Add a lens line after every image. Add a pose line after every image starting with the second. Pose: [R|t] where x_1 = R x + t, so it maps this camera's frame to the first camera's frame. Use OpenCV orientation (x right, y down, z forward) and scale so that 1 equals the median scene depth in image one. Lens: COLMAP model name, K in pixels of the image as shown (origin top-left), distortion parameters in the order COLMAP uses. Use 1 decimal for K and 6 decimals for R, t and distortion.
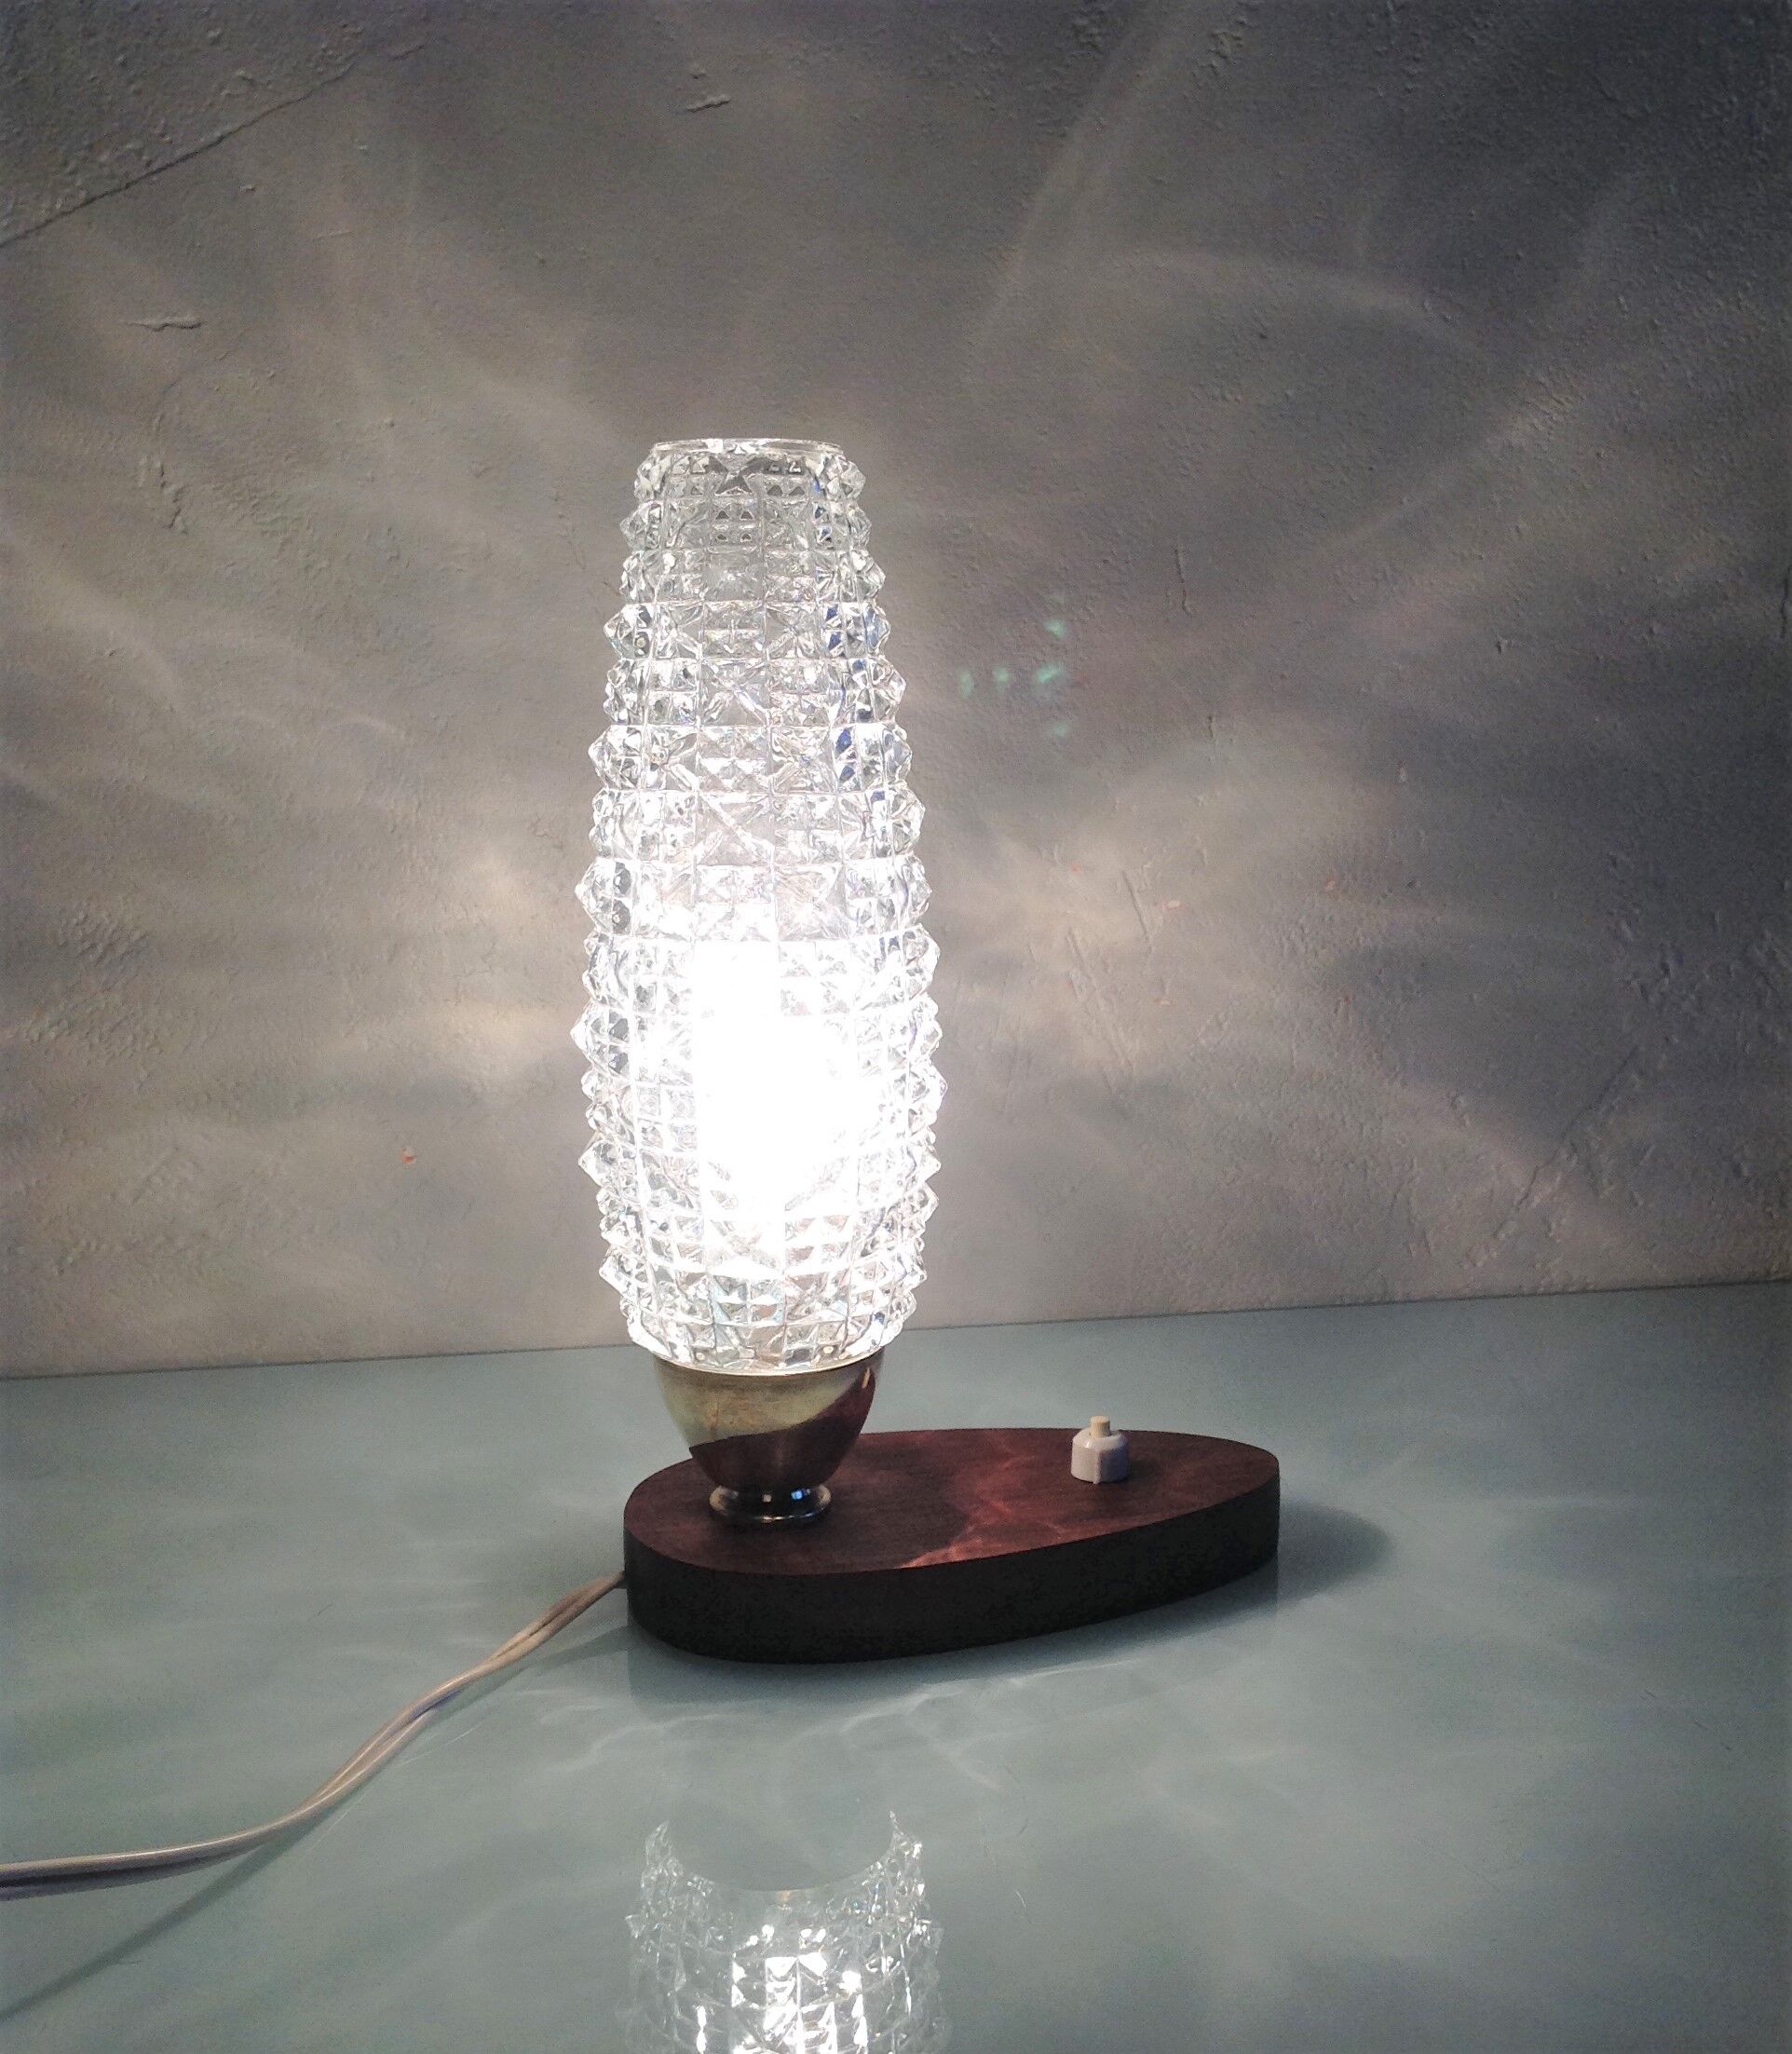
lens RADIAL K [[2664.8, 0, 881.6], [0, 2664.8, 1026.6], [0, 0, 1]] dist [-0.053902, 0.000000]
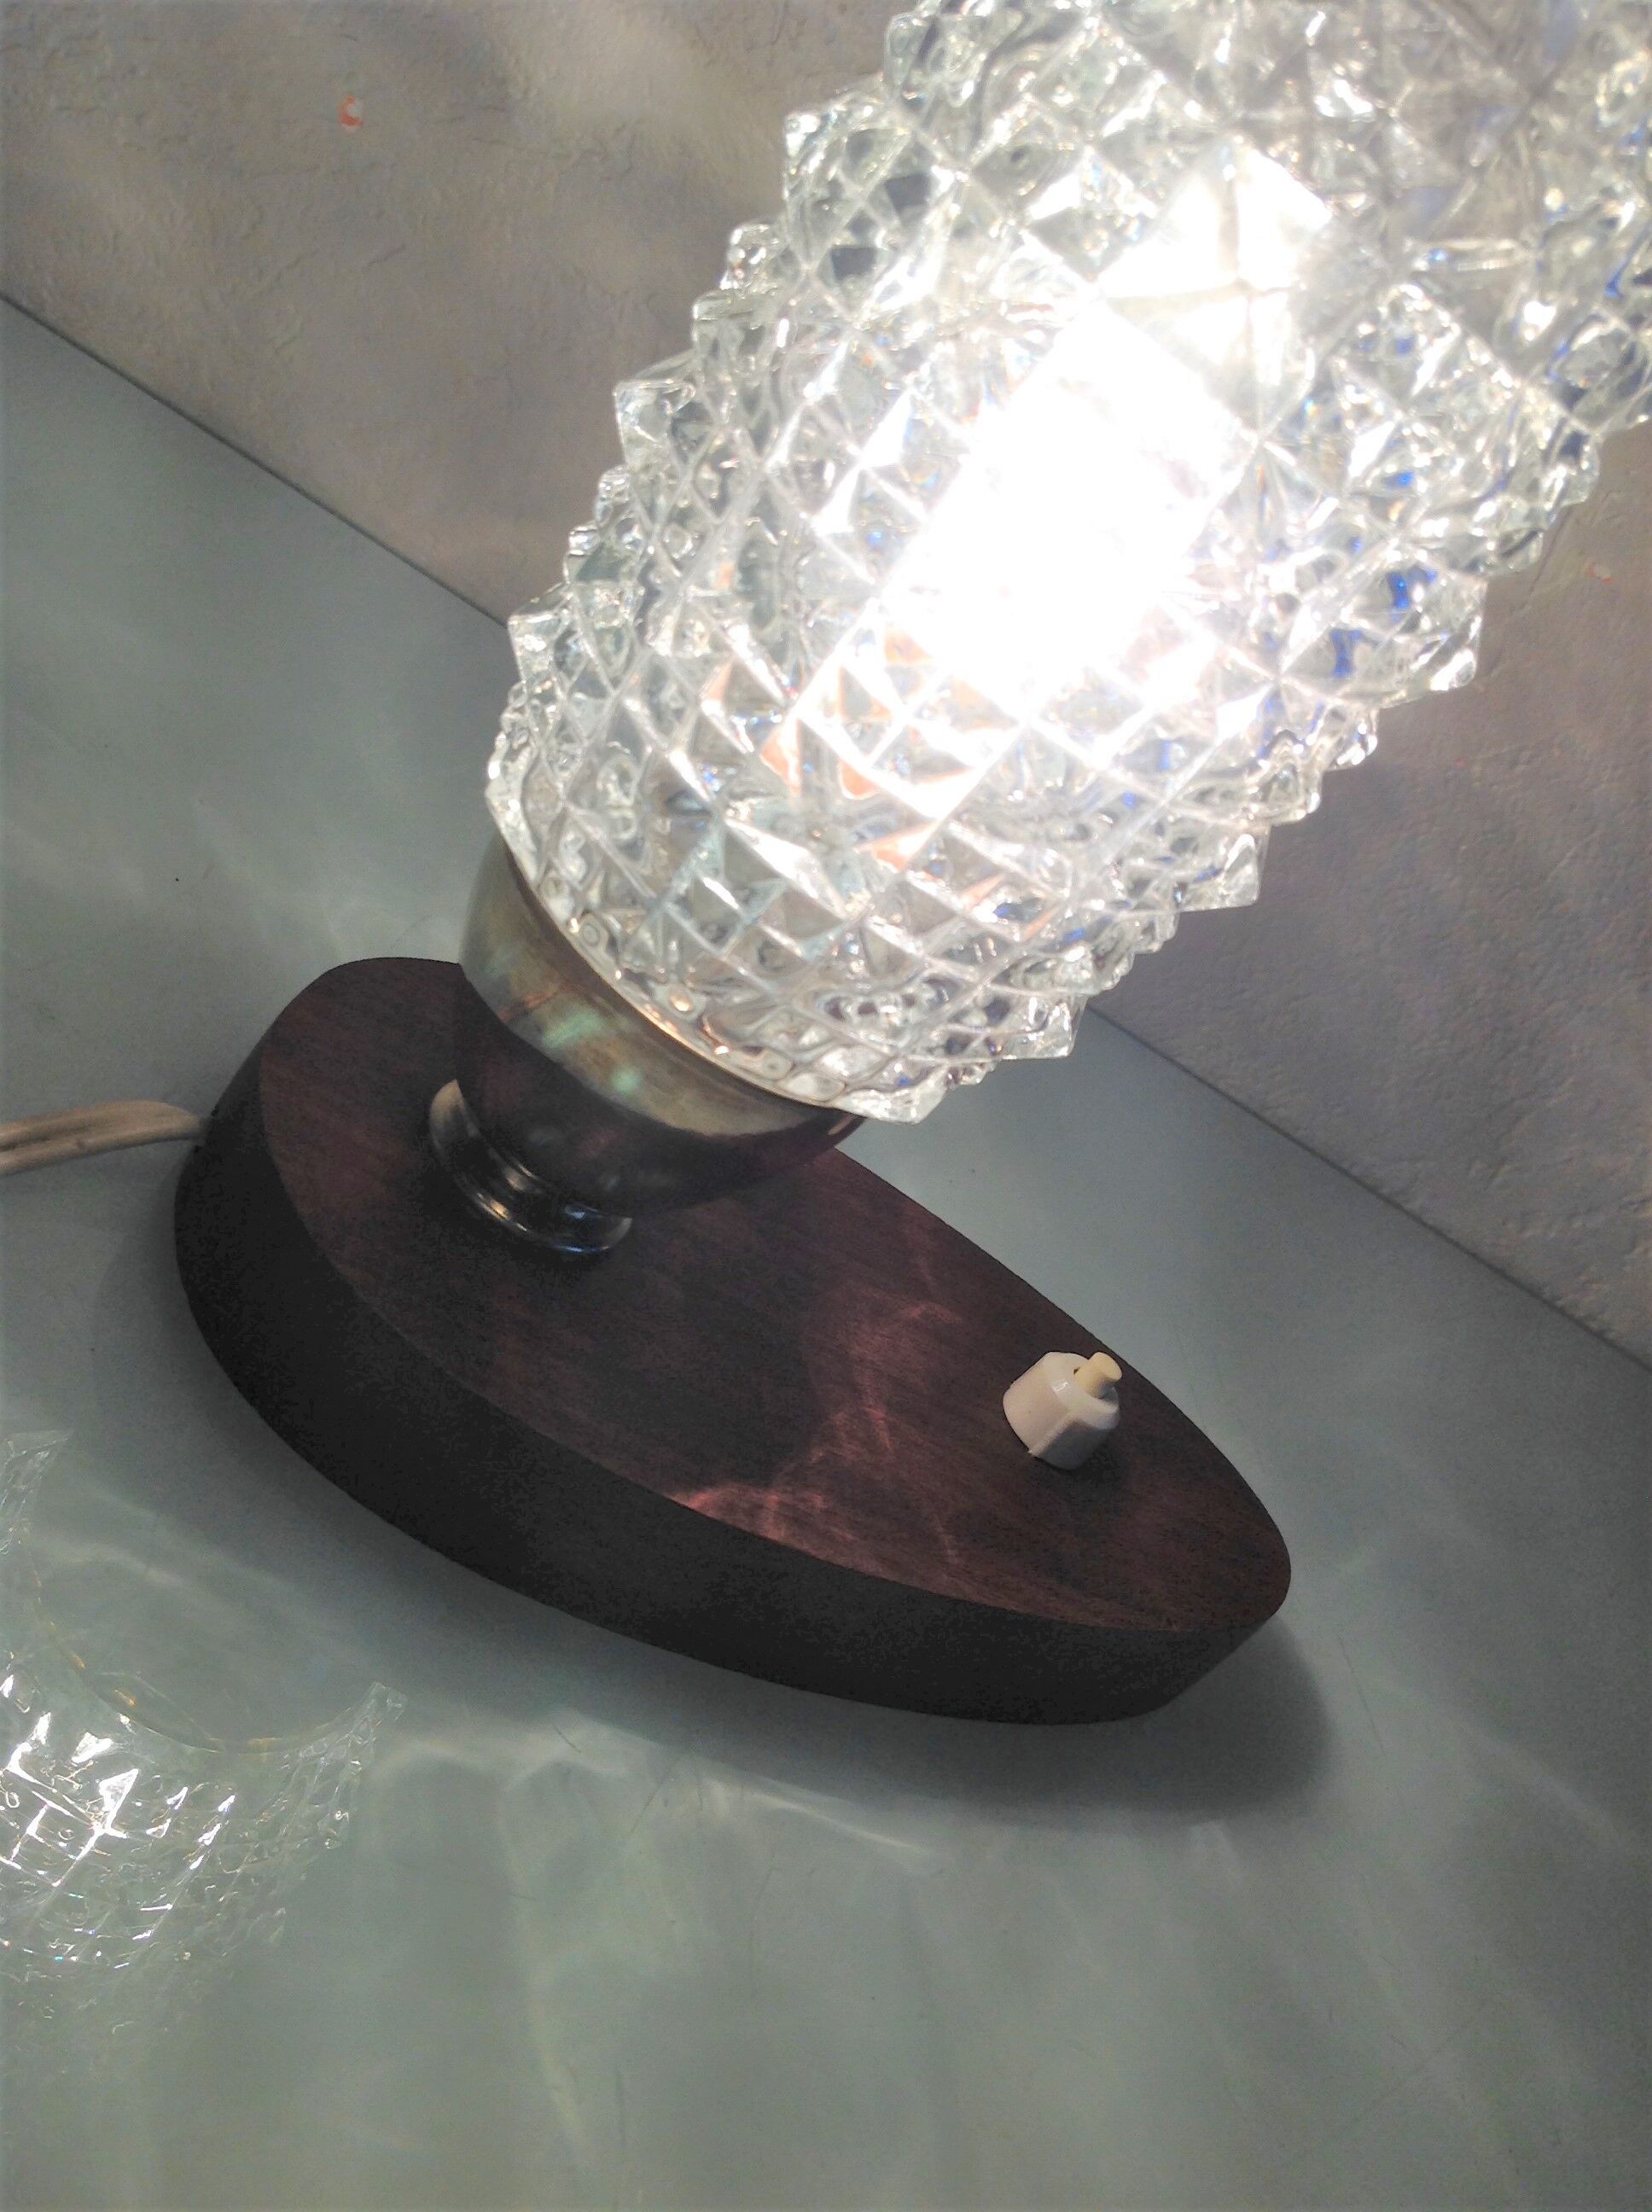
lens RADIAL K [[2224.7, 0, 797.0], [0, 2224.7, 1066.7], [0, 0, 1]] dist [0.036333, 0.000000]
pose [[0.795219, 0.576895, 0.186597, -0.074816], [-0.606122, 0.748461, 0.269115, 0.014122], [0.015591, -0.327106, 0.944859, 0.490144]]
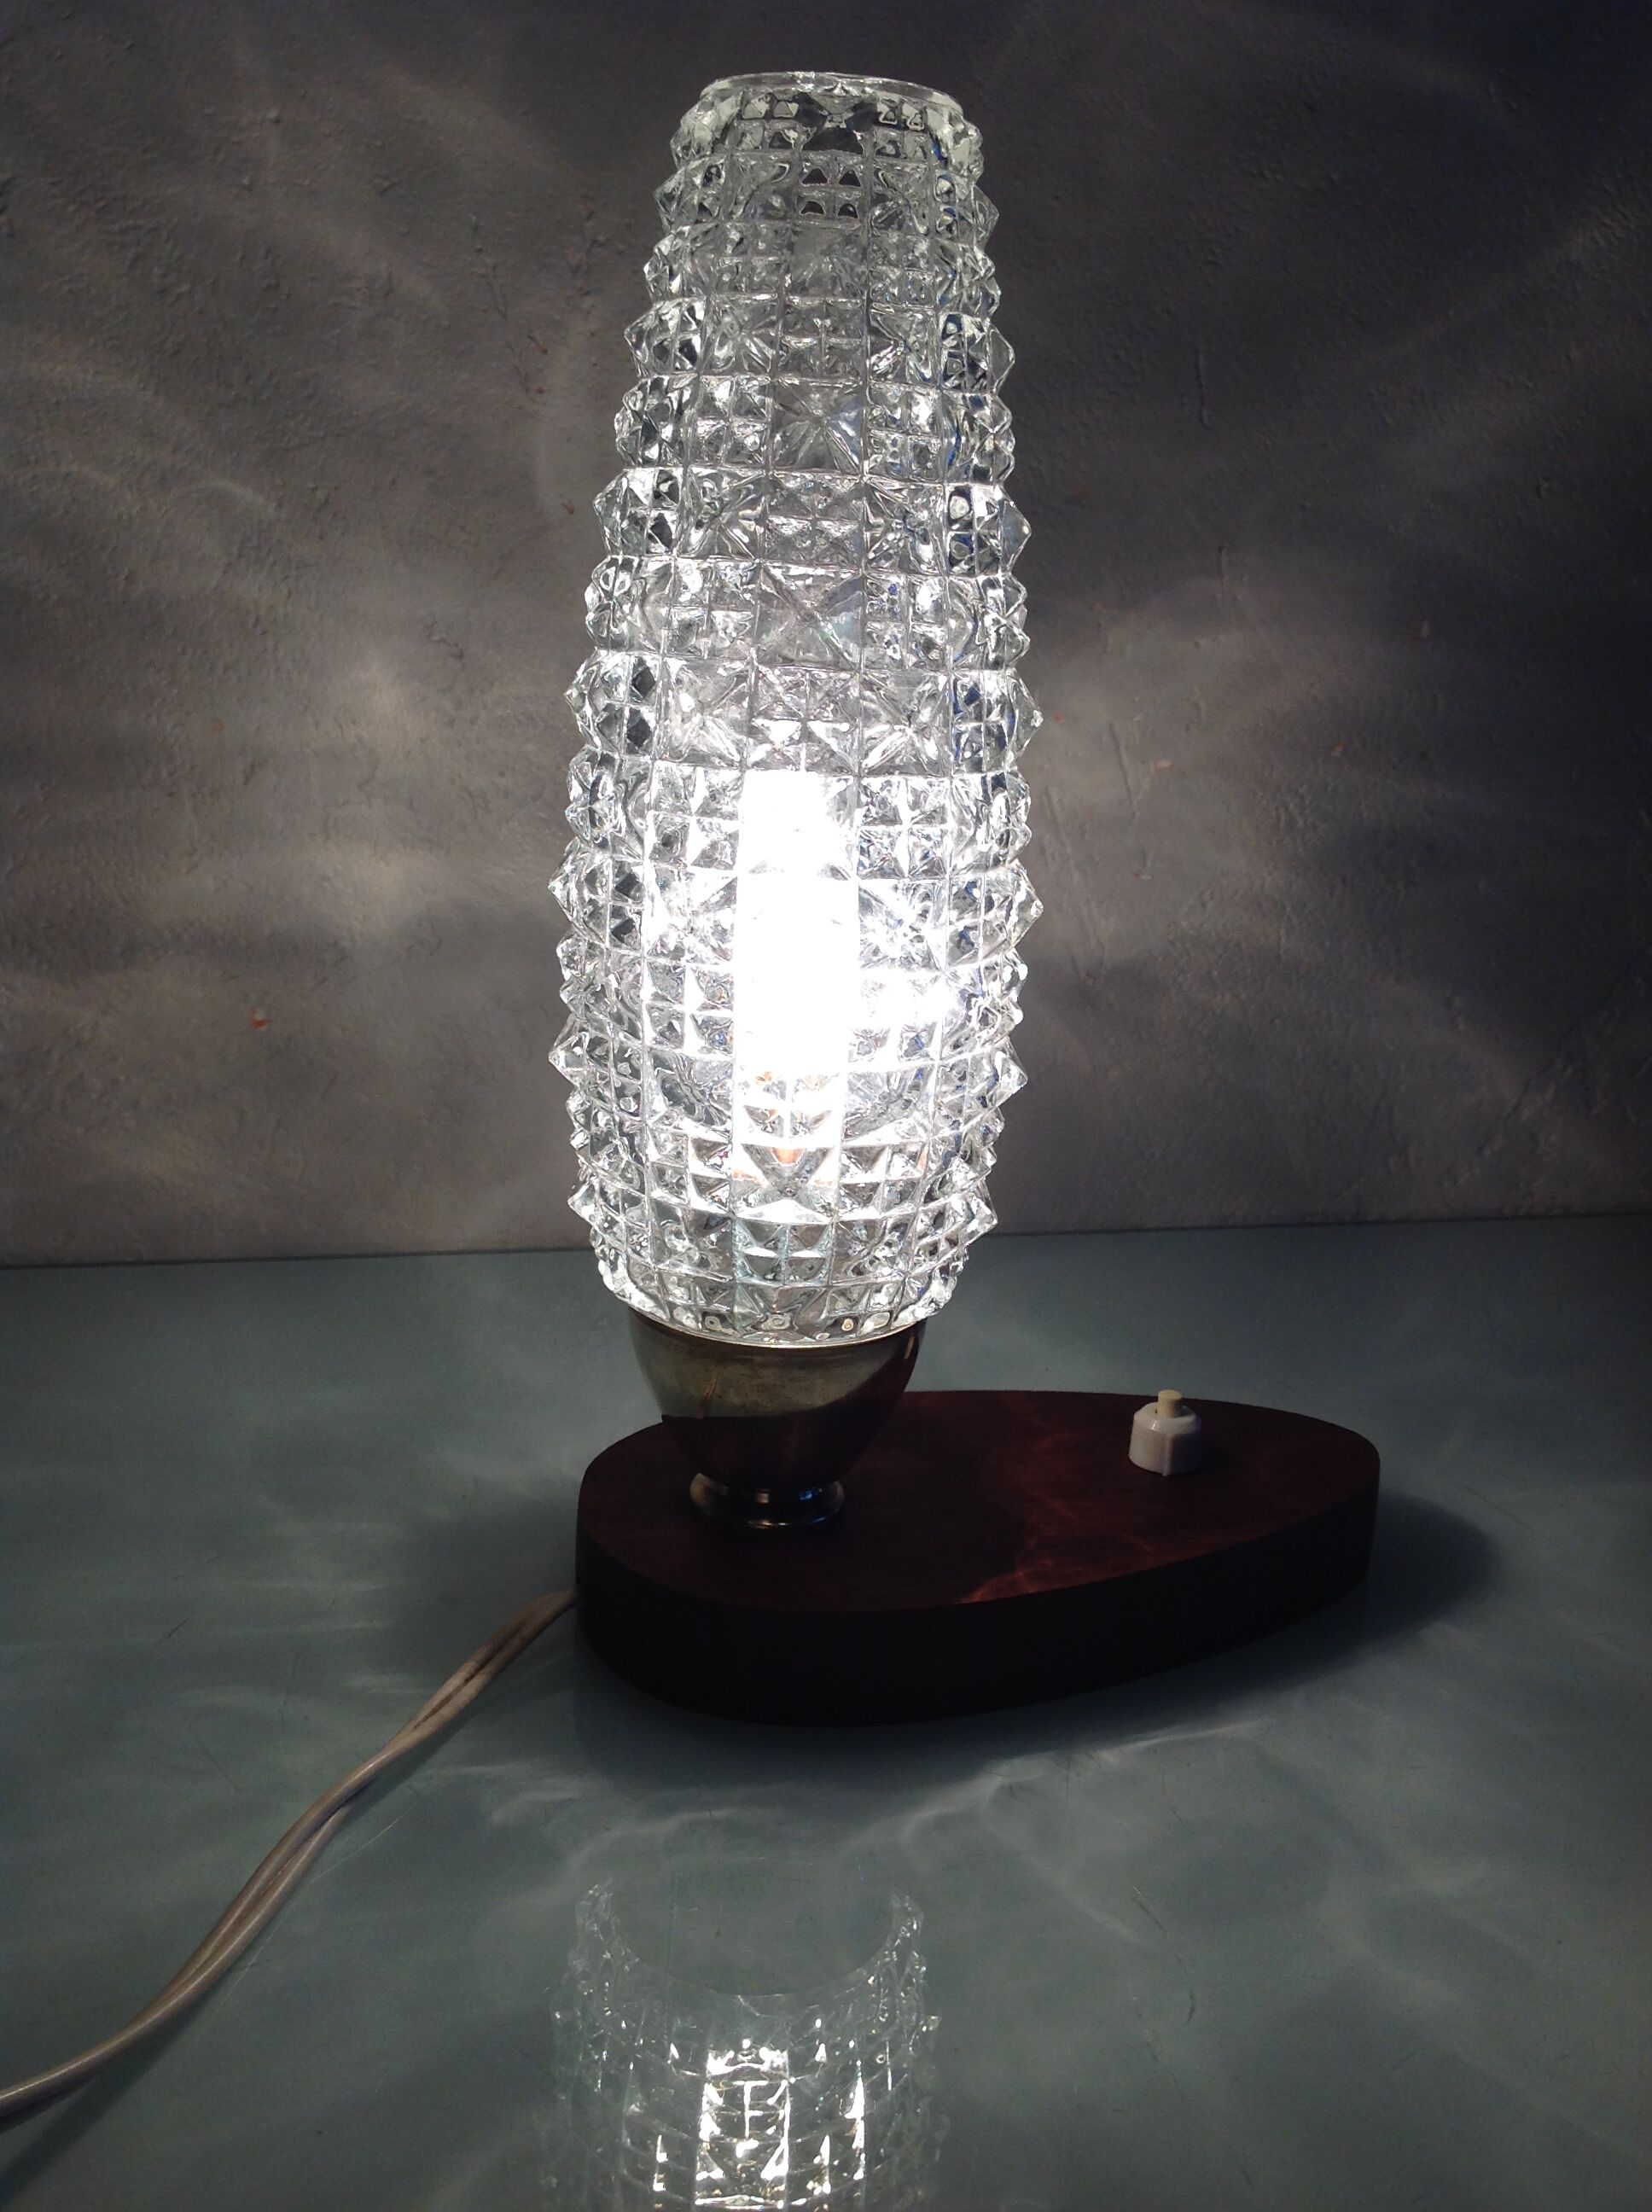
lens RADIAL K [[2335.6, 0, 830.0], [0, 2335.6, 998.2], [0, 0, 1]] dist [-0.060937, 0.000000]
pose [[0.992612, 0.039403, 0.114758, -0.087606], [-0.044928, 0.997932, 0.045959, 0.000457], [-0.112710, -0.050775, 0.992330, 0.269315]]
